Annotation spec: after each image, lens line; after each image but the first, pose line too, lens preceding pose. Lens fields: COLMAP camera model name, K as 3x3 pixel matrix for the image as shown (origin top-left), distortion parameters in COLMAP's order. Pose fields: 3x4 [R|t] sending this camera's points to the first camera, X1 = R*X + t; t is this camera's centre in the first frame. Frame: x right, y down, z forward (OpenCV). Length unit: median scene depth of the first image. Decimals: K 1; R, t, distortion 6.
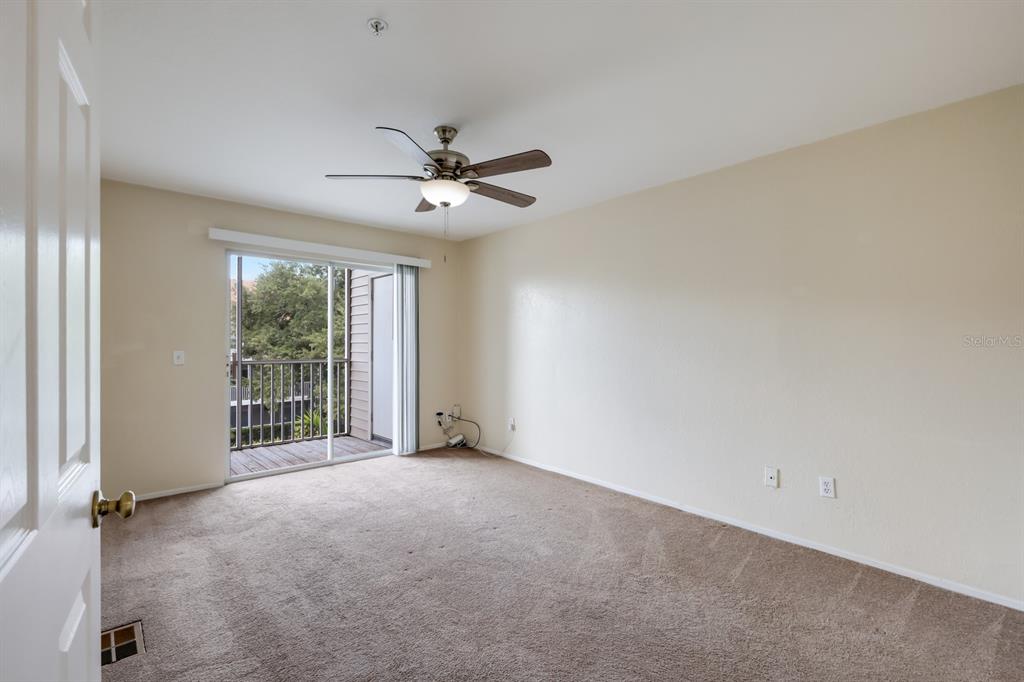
lens RADIAL K [[452.6, 0, 512.2], [0, 452.6, 333.0], [0, 0, 1]] dist [-0.000325, -0.000284]
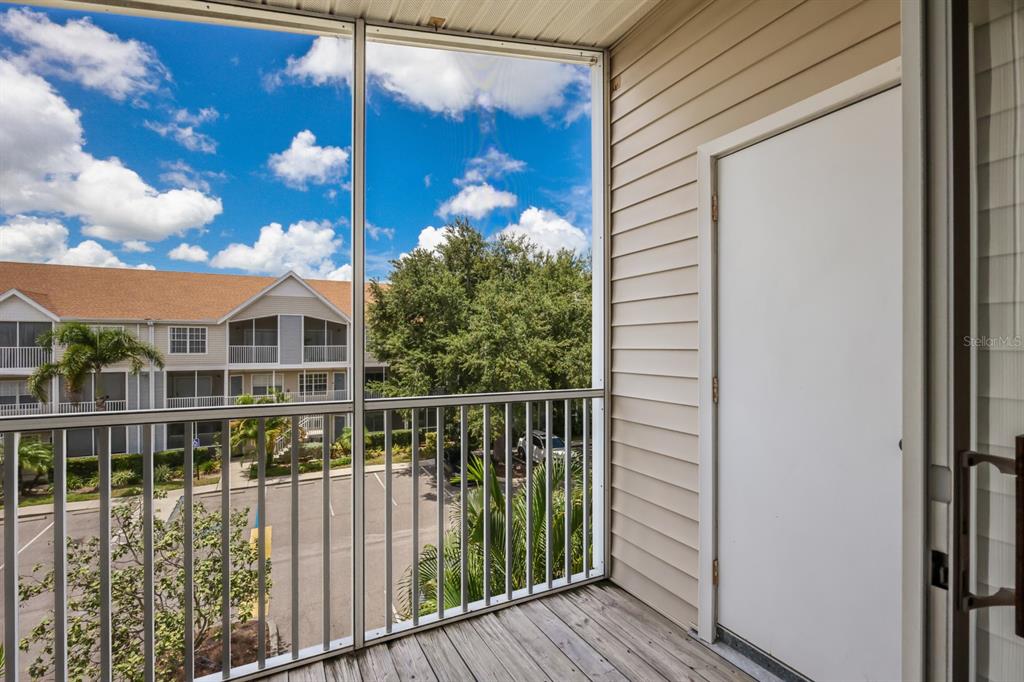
lens RADIAL K [[452.6, 0, 512.2], [0, 452.6, 333.0], [0, 0, 1]] dist [-0.000325, -0.000284]
pose [[0.968684, -0.002450, -0.248286, -0.101188], [0.000563, 0.999970, -0.007671, 0.003185], [0.248297, 0.007291, 0.968657, 0.173826]]
